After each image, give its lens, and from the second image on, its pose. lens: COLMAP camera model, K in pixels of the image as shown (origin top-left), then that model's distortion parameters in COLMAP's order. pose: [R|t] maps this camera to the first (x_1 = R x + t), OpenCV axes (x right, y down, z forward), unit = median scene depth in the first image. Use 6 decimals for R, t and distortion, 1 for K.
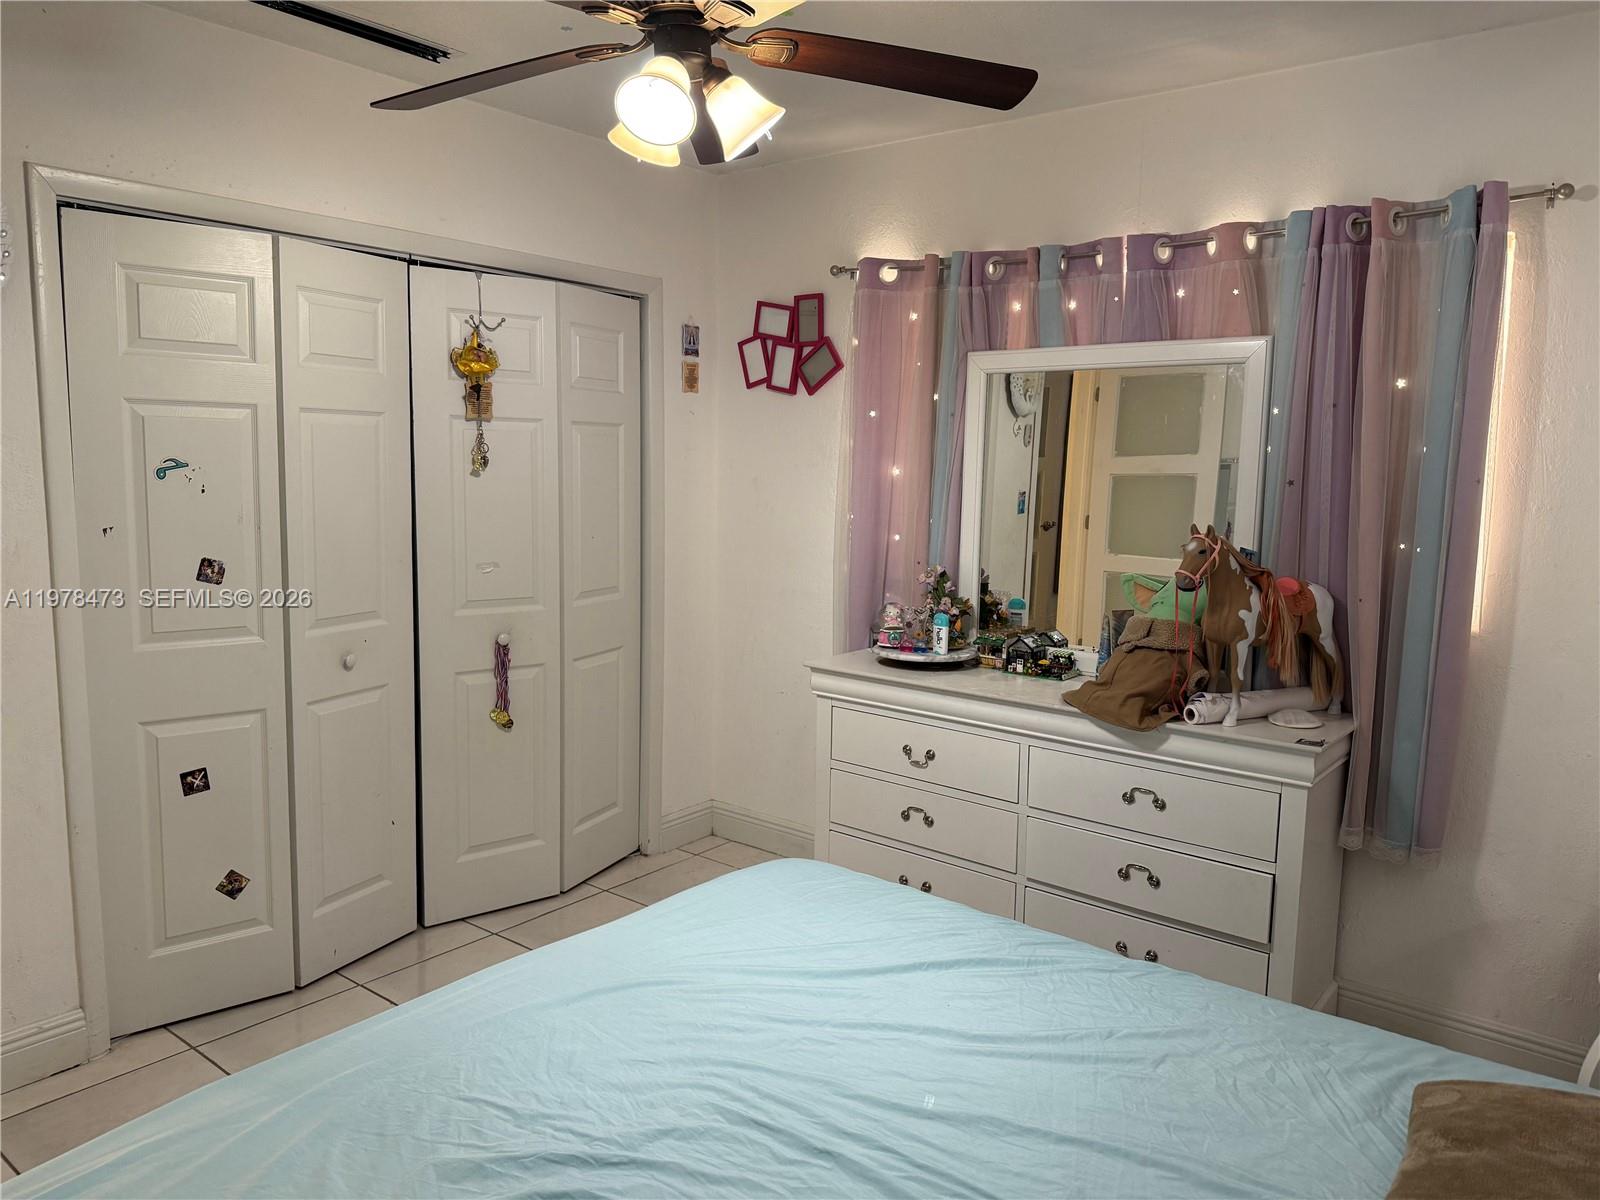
lens RADIAL K [[1118.9, 0, 800.0], [0, 1118.9, 600.0], [0, 0, 1]] dist [0.105120, -0.156234]
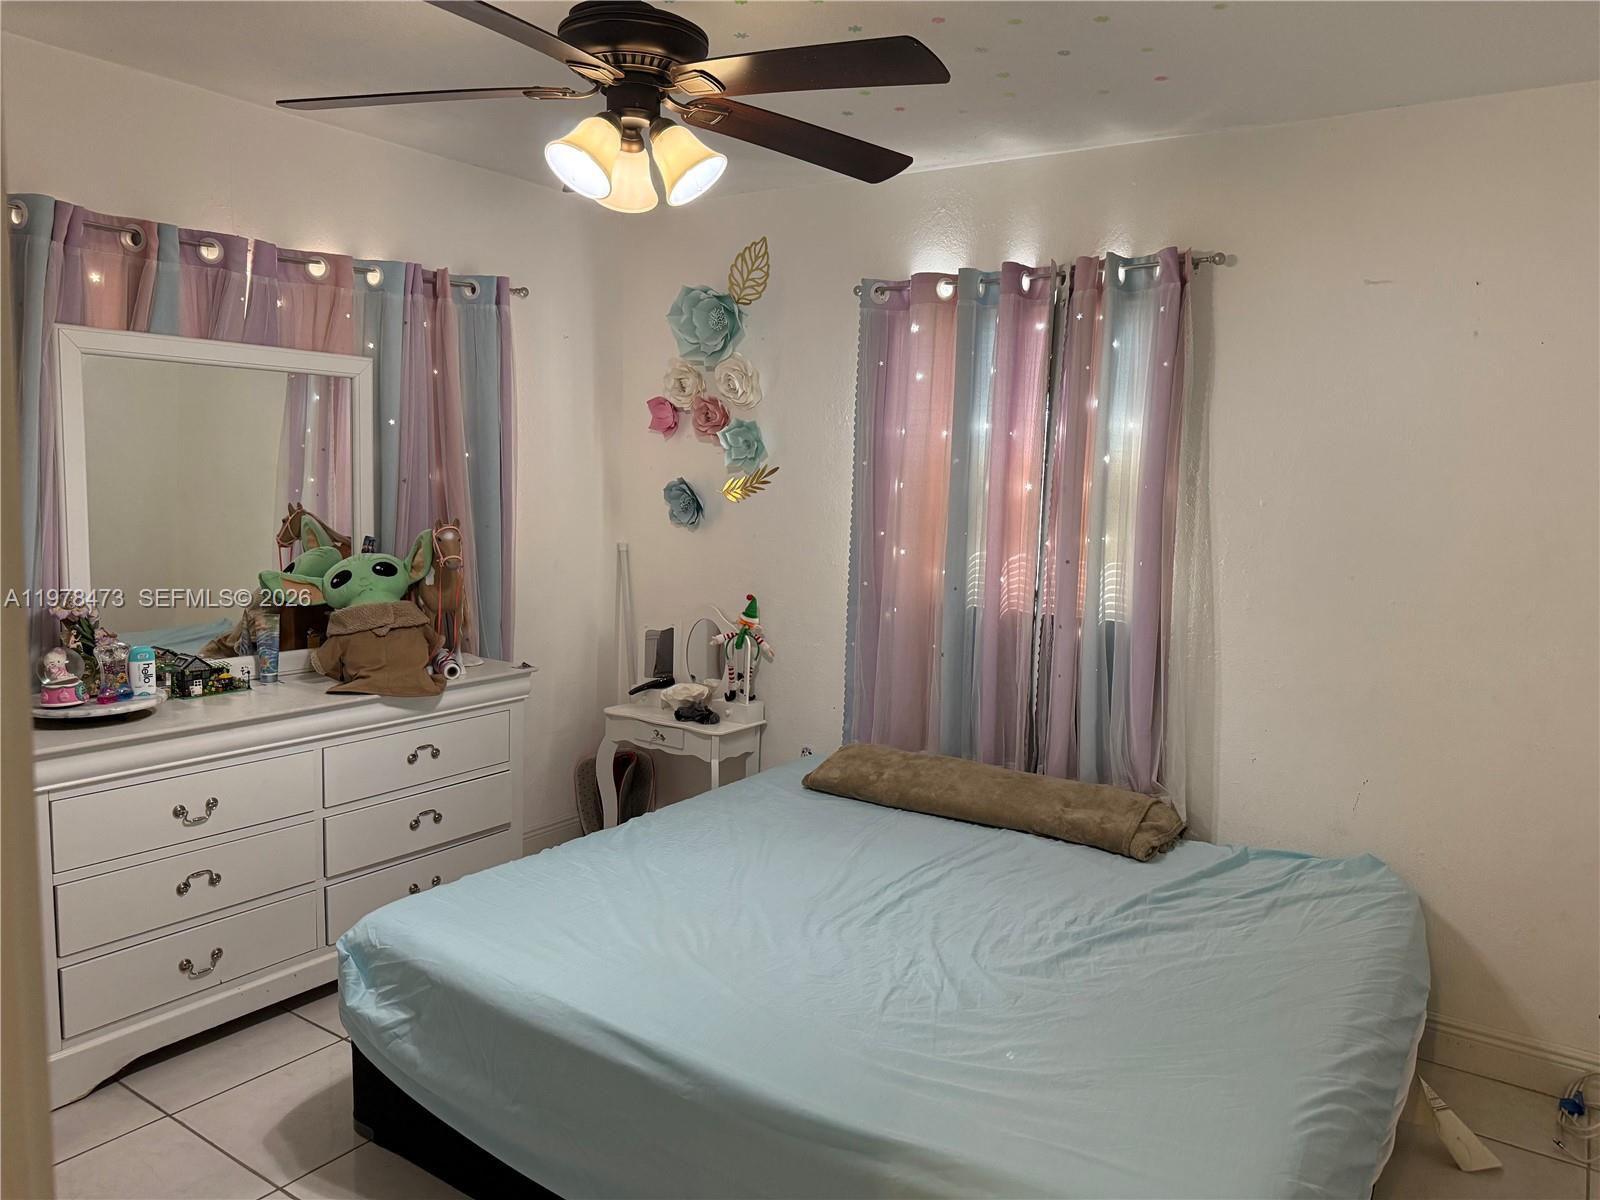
lens RADIAL K [[1118.9, 0, 800.0], [0, 1118.9, 600.0], [0, 0, 1]] dist [0.105120, -0.156234]
pose [[-0.066139, -0.135017, 0.988633, -0.822041], [0.096878, 0.985253, 0.141037, -0.104275], [-0.993096, 0.105105, -0.052083, 0.627486]]
